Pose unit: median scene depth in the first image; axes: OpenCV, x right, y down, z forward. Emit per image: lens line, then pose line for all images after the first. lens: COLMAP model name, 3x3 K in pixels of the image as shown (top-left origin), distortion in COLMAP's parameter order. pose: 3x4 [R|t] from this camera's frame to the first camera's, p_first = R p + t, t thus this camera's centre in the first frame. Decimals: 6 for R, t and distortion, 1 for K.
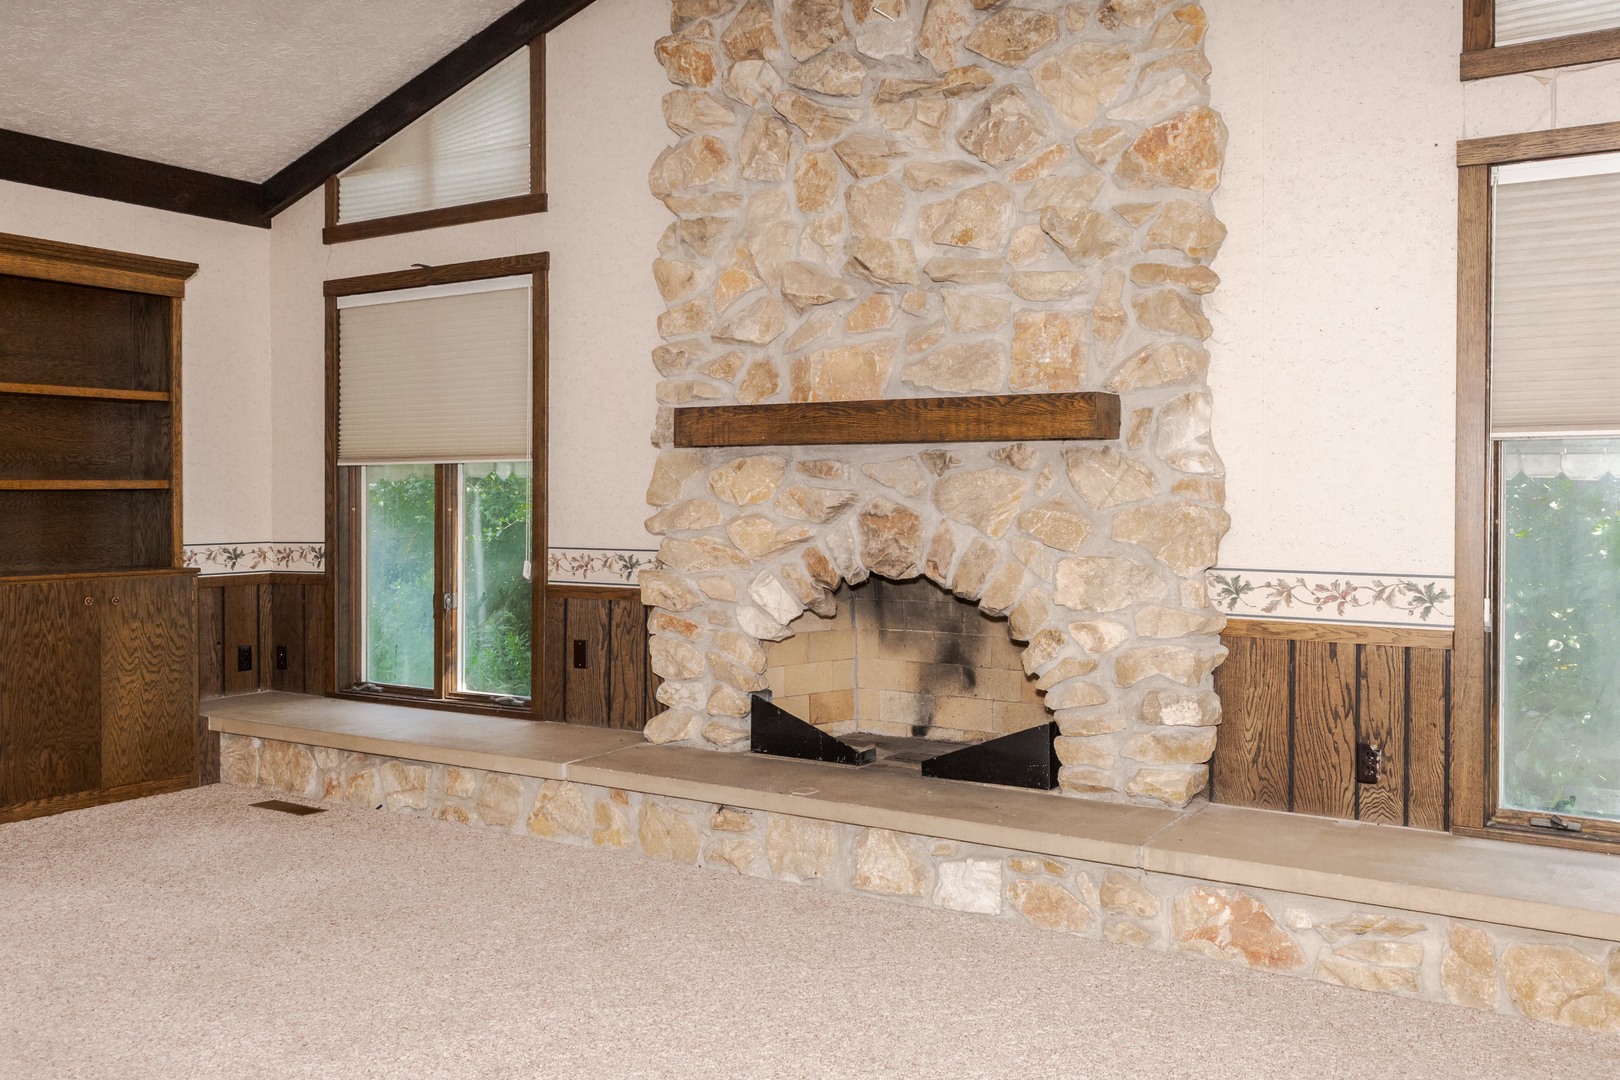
lens RADIAL K [[1356.9, 0, 779.2], [0, 1356.9, 506.9], [0, 0, 1]] dist [0.004892, -0.027631]
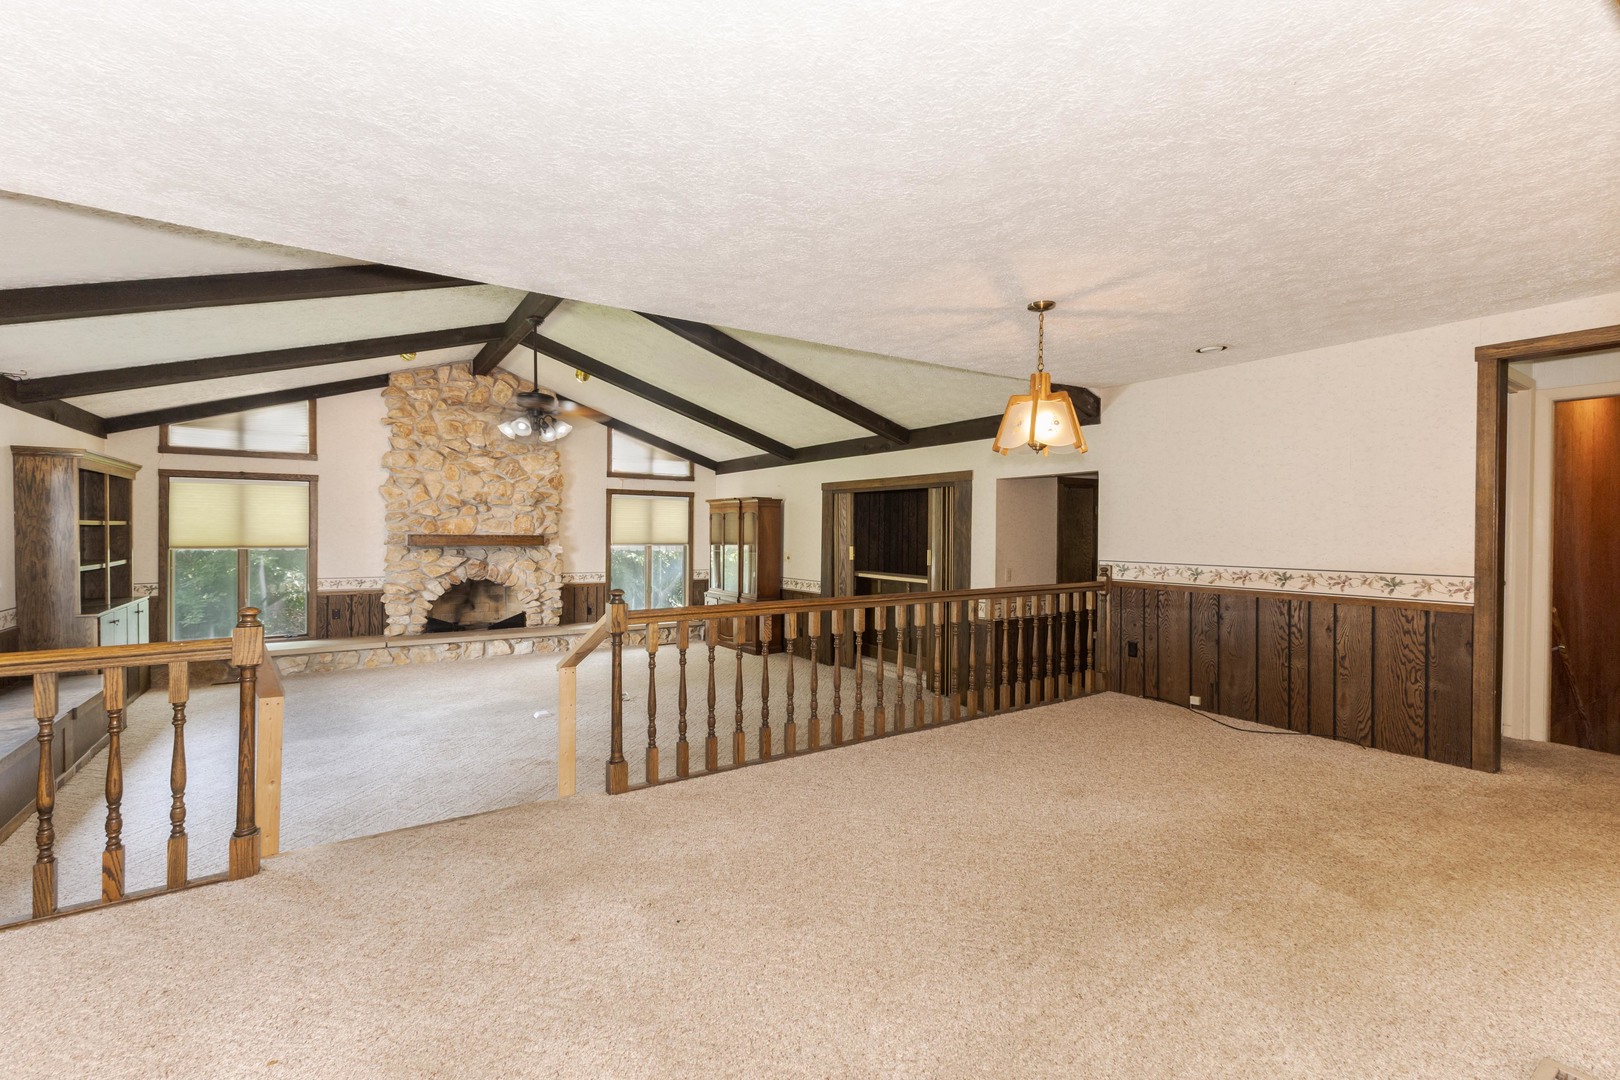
lens RADIAL K [[721.7, 0, 815.9], [0, 721.7, 536.4], [0, 0, 1]] dist [0.011315, -0.000371]
pose [[0.405703, -0.004743, 0.913992, -1.307794], [-0.000833, 0.999984, 0.005559, -0.078402], [-0.914004, -0.003017, 0.405693, -0.660491]]
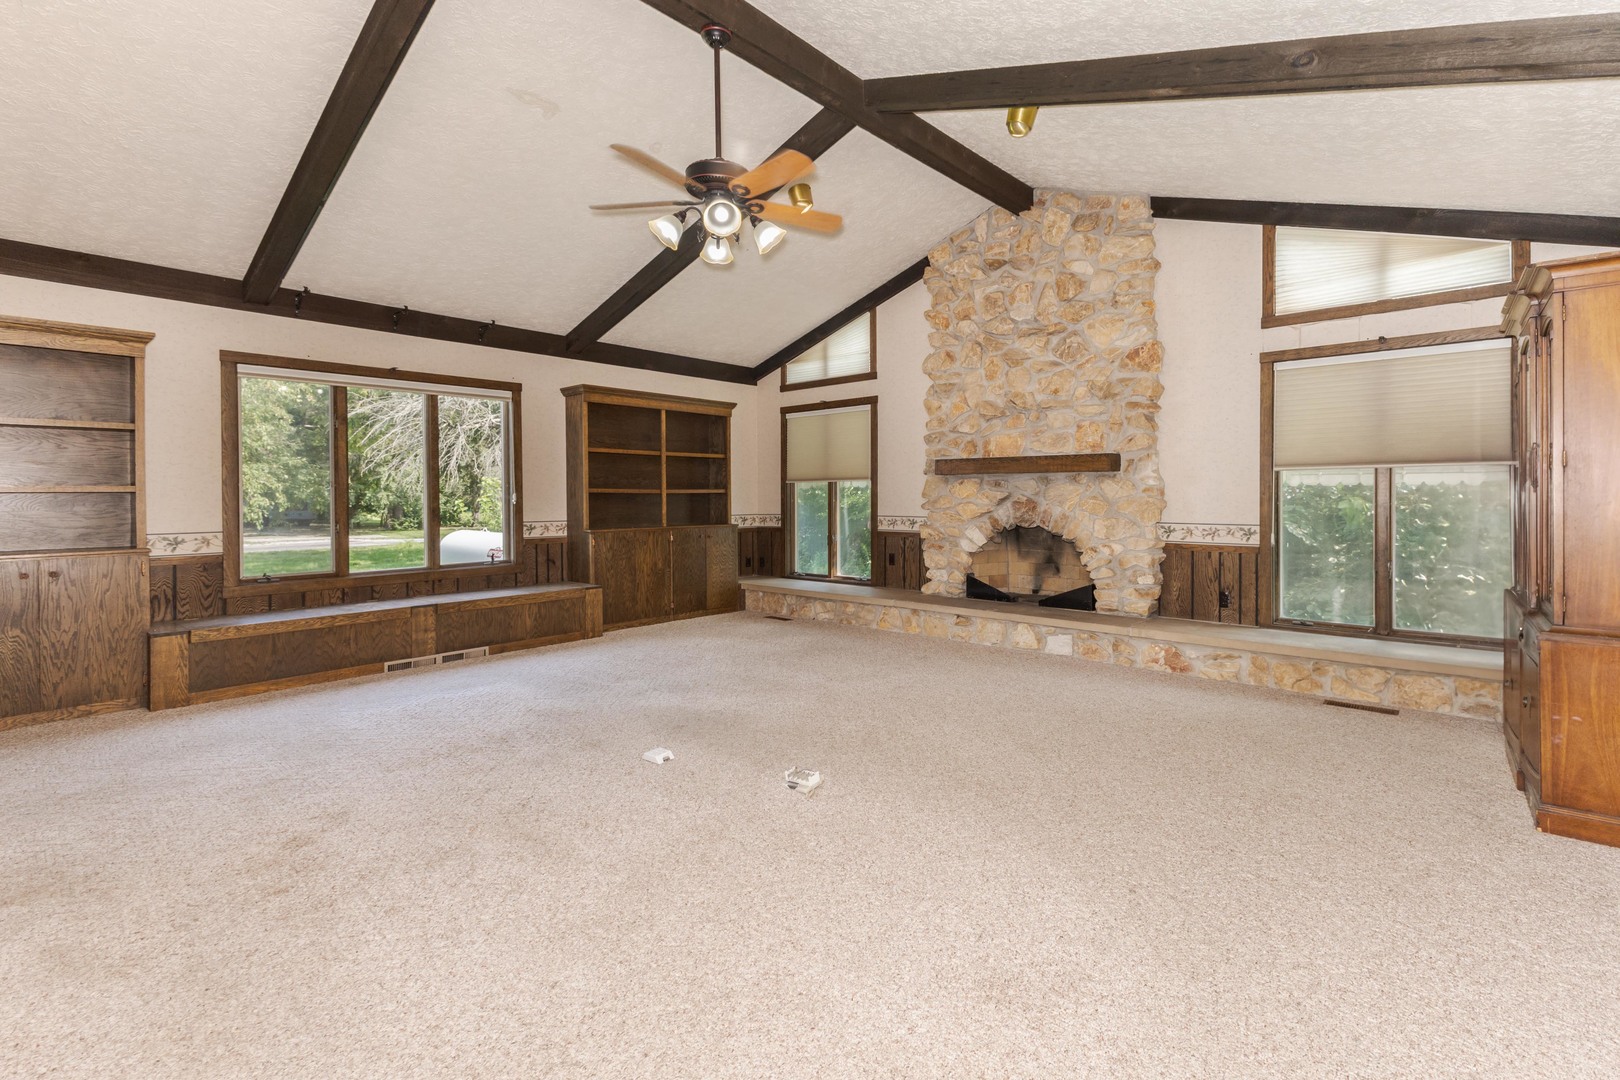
lens RADIAL K [[721.7, 0, 829.0], [0, 721.7, 496.5], [0, 0, 1]] dist [0.011315, -0.000371]
pose [[0.988445, -0.002635, -0.151556, -0.068456], [0.001461, 0.999968, -0.007860, 0.005583], [0.151572, 0.007547, 0.988417, -0.347711]]
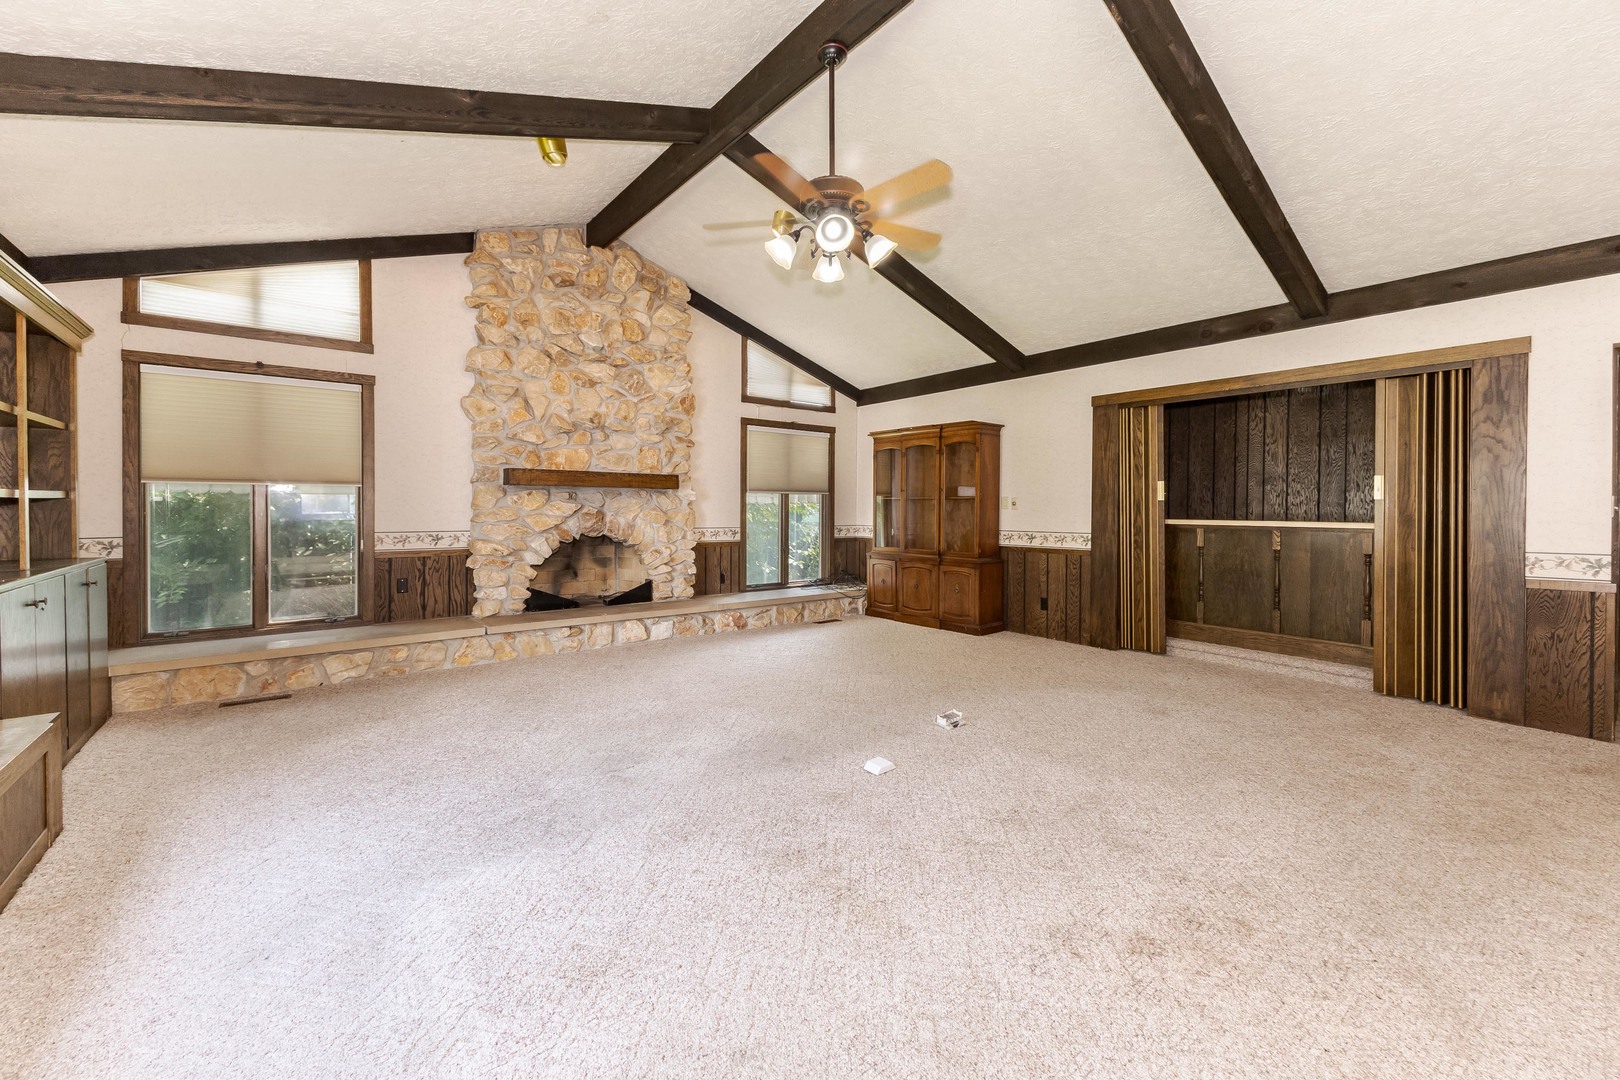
lens RADIAL K [[648.7, 0, 779.8], [0, 648.7, 515.2], [0, 0, 1]] dist [0.005987, -0.000599]
pose [[0.349571, -0.007827, 0.936877, -0.943189], [0.003945, 0.999969, 0.006882, 0.002102], [-0.936901, 0.001290, 0.349591, 0.178244]]
